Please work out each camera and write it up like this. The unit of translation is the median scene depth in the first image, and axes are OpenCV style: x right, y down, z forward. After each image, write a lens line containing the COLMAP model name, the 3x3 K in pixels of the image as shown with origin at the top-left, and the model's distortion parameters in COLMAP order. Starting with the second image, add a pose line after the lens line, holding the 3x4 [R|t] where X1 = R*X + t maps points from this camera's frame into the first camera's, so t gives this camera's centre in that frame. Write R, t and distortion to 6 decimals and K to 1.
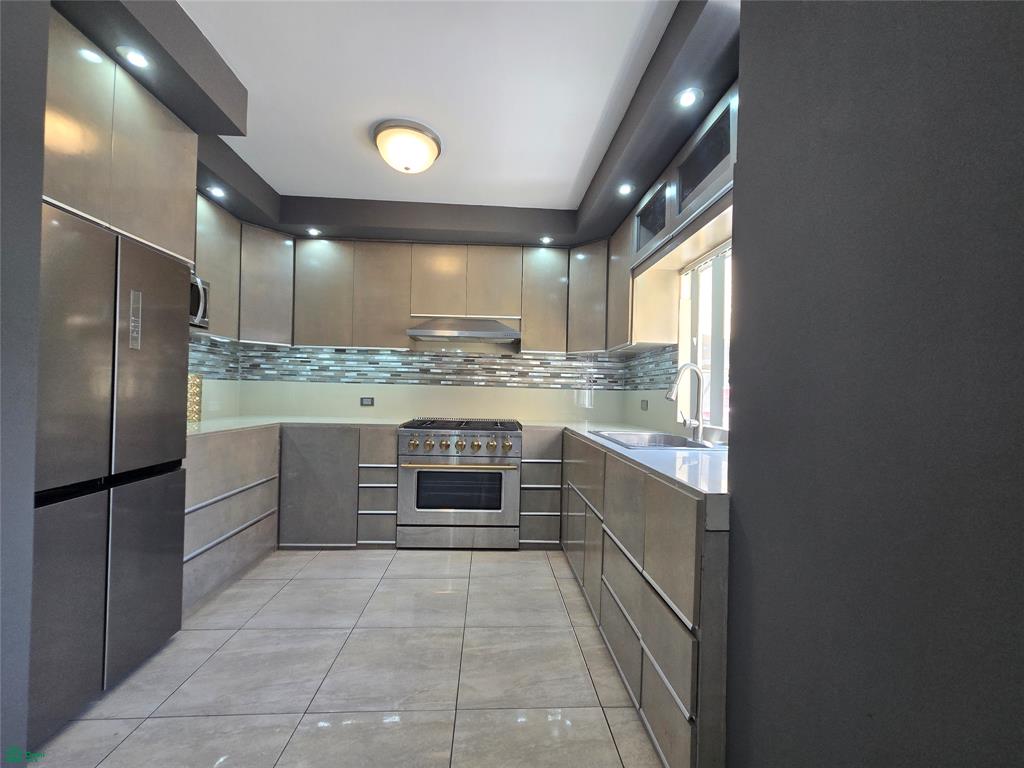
lens RADIAL K [[414.4, 0, 511.3], [0, 414.4, 391.1], [0, 0, 1]] dist [0.001070, 0.000139]
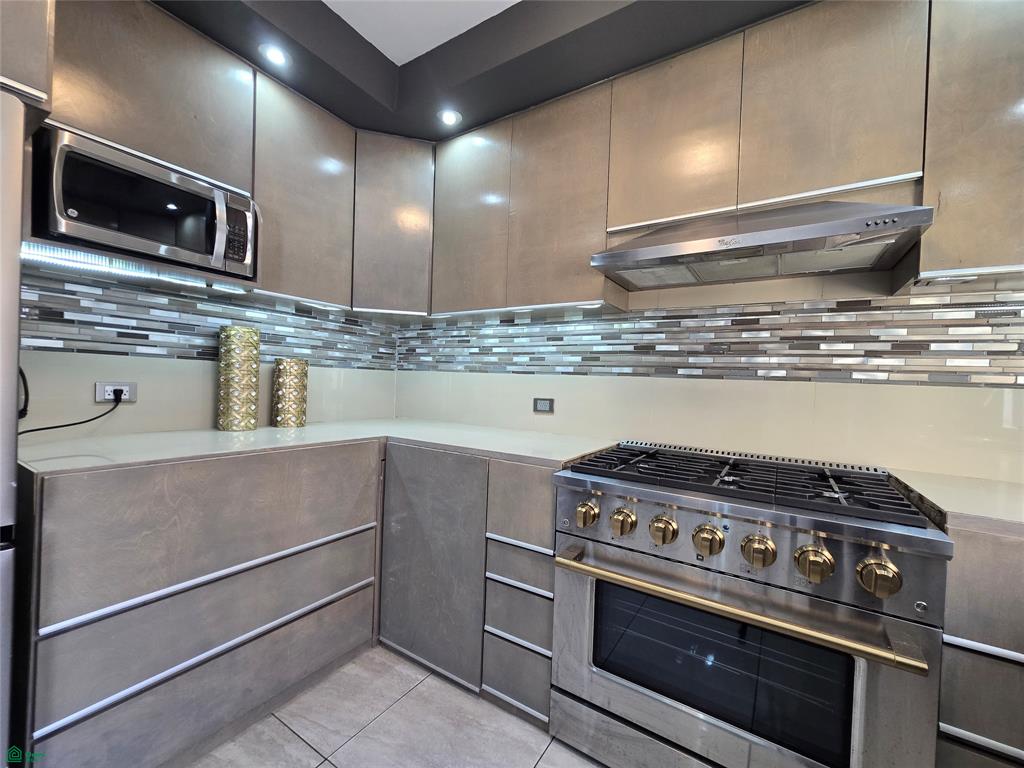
lens RADIAL K [[414.4, 0, 511.3], [0, 414.4, 391.1], [0, 0, 1]] dist [0.001070, 0.000139]
pose [[0.809638, 0.019255, -0.586614, -0.043756], [-0.016454, 0.999814, 0.010107, 0.000244], [0.586699, 0.001469, 0.809803, 0.506469]]
